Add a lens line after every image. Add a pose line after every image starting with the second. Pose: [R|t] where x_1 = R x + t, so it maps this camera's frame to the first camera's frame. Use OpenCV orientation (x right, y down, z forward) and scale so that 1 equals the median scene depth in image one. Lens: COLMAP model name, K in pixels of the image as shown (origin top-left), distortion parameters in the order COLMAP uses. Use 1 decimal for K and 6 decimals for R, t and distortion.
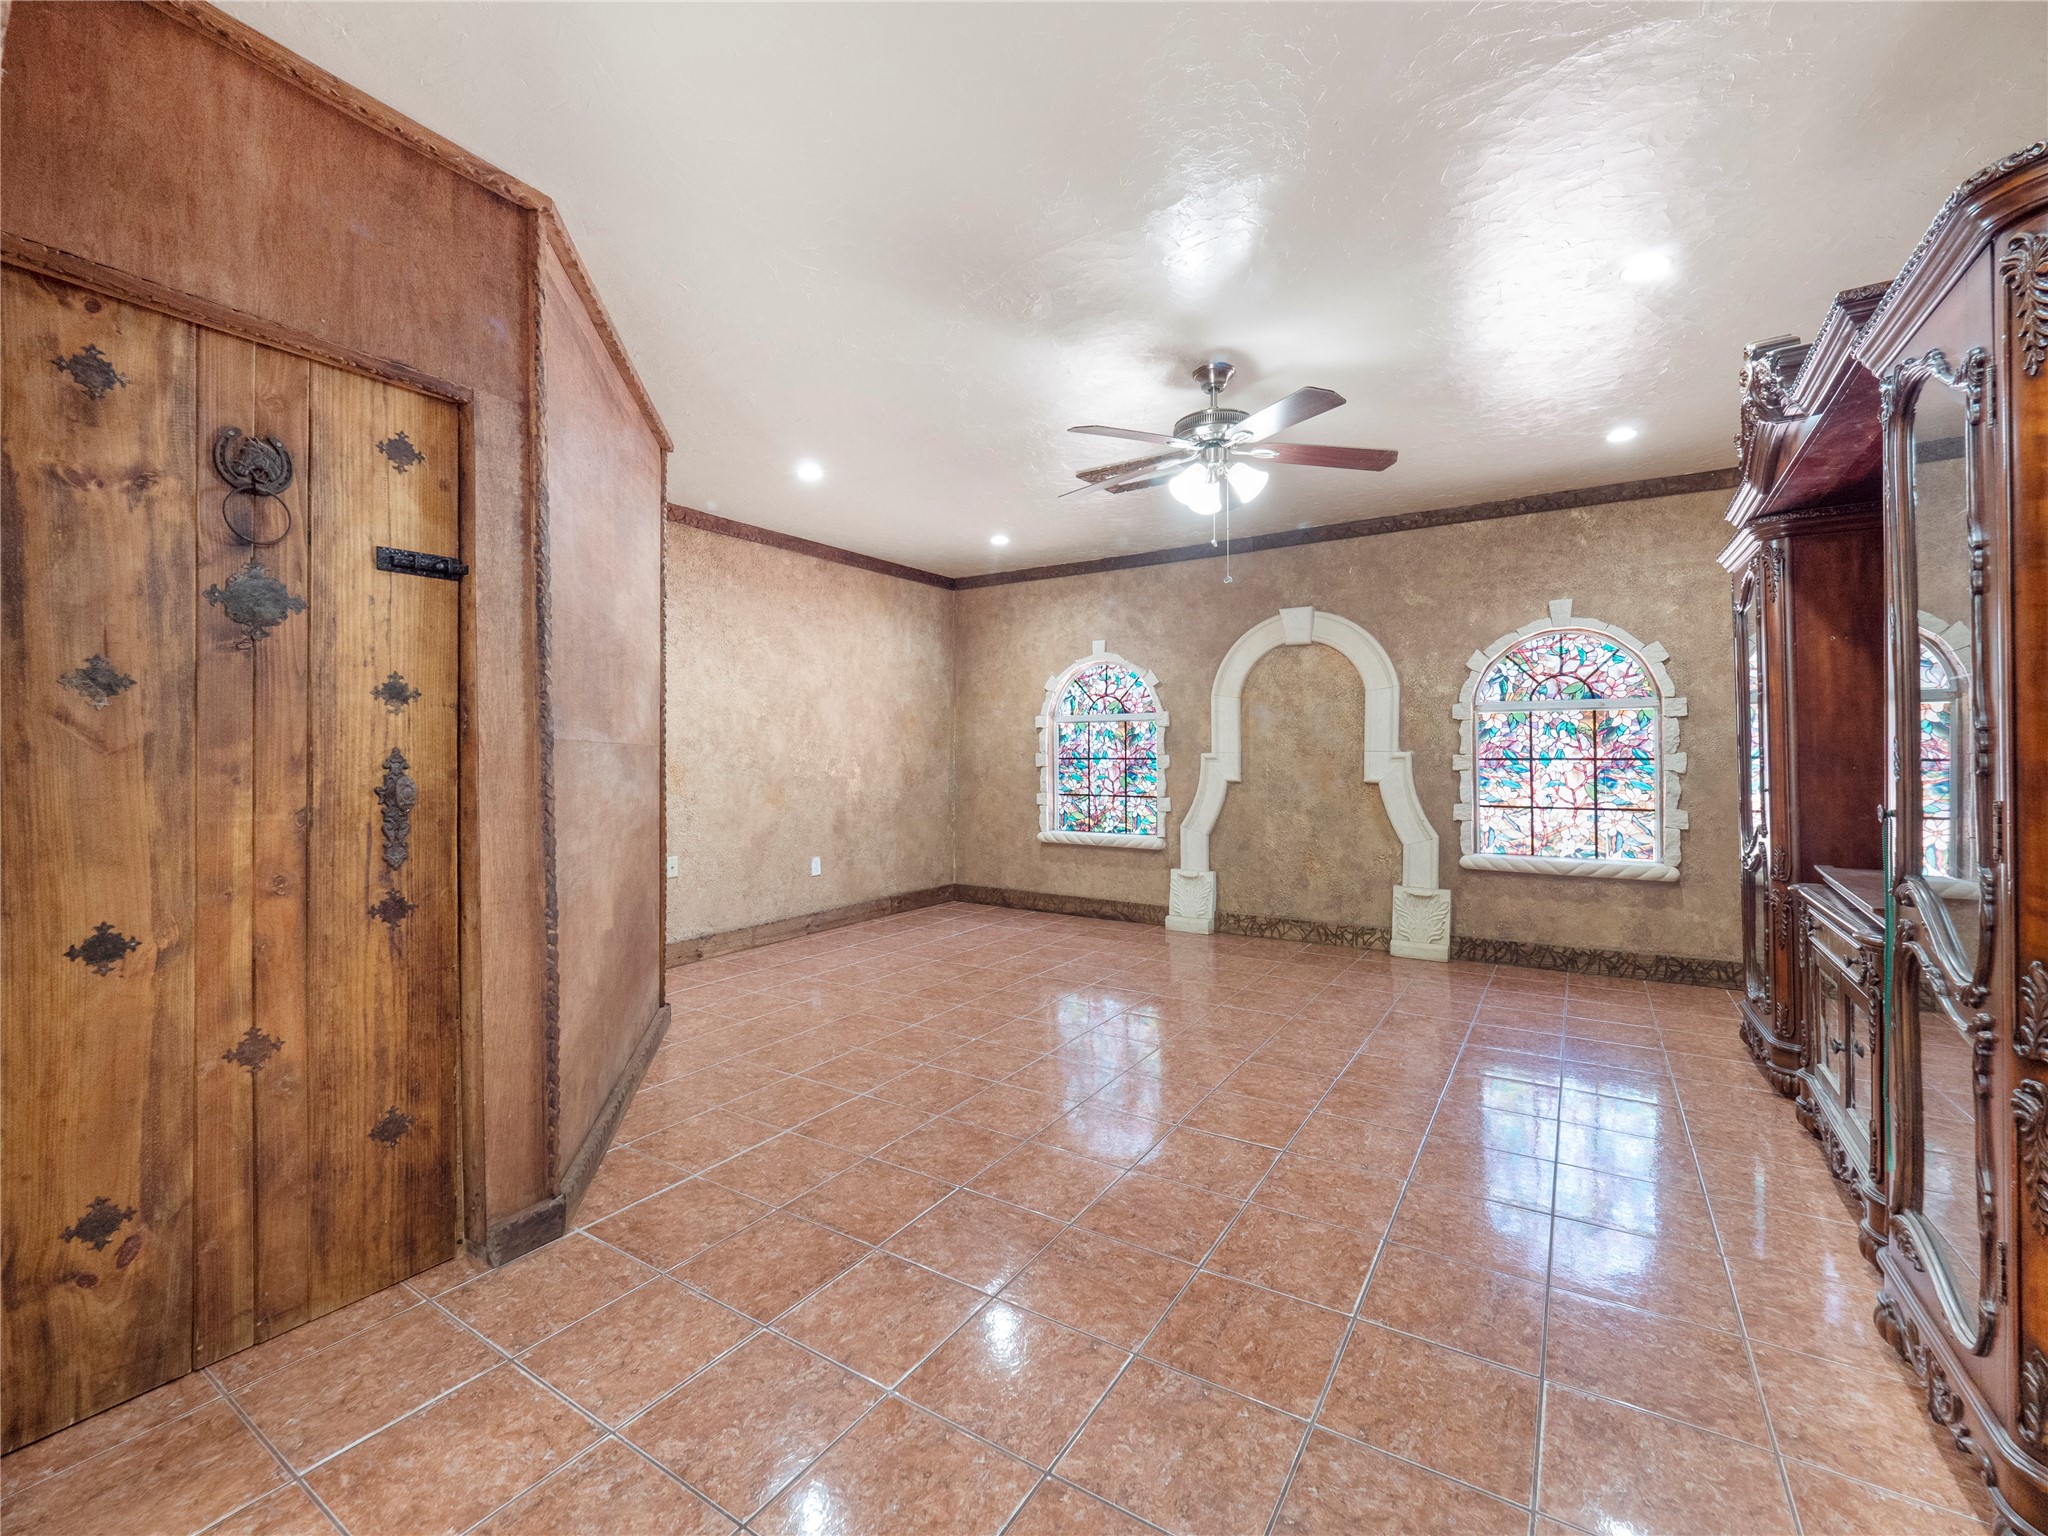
lens RADIAL K [[861.6, 0, 1021.4], [0, 861.6, 748.2], [0, 0, 1]] dist [0.014802, -0.015712]
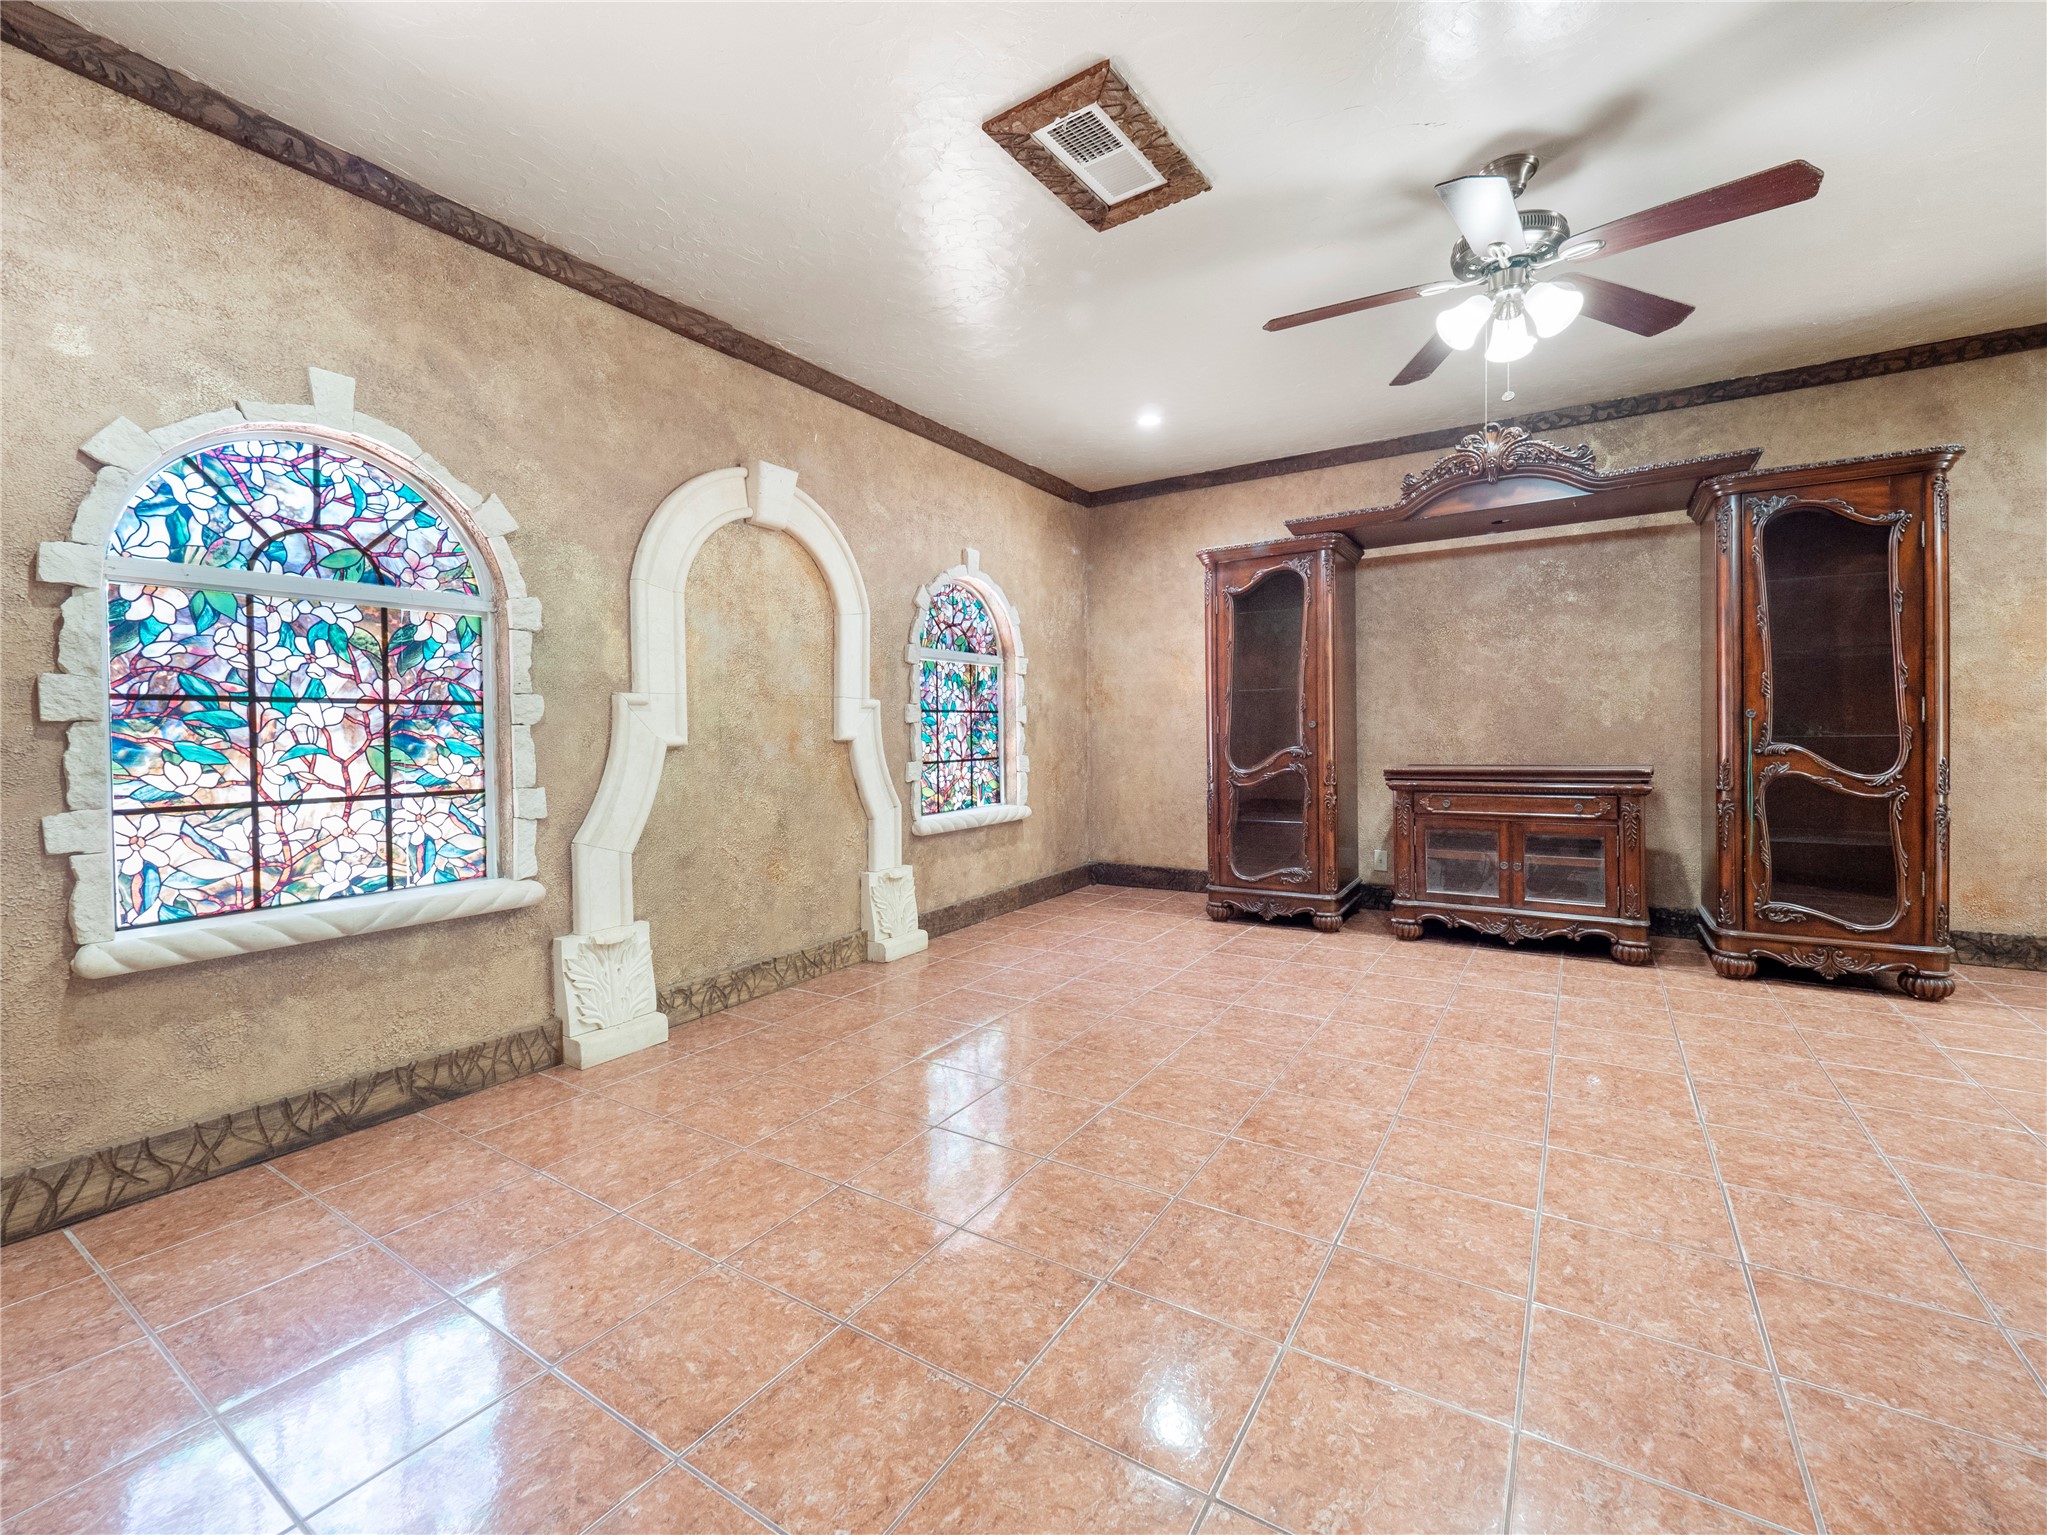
lens RADIAL K [[861.2, 0, 1020.9], [0, 861.2, 747.7], [0, 0, 1]] dist [0.014802, -0.015712]
pose [[0.007370, -0.018293, 0.999806, -0.287678], [0.006239, 0.999814, 0.018247, 0.029562], [-0.999953, 0.006103, 0.007483, 0.746320]]
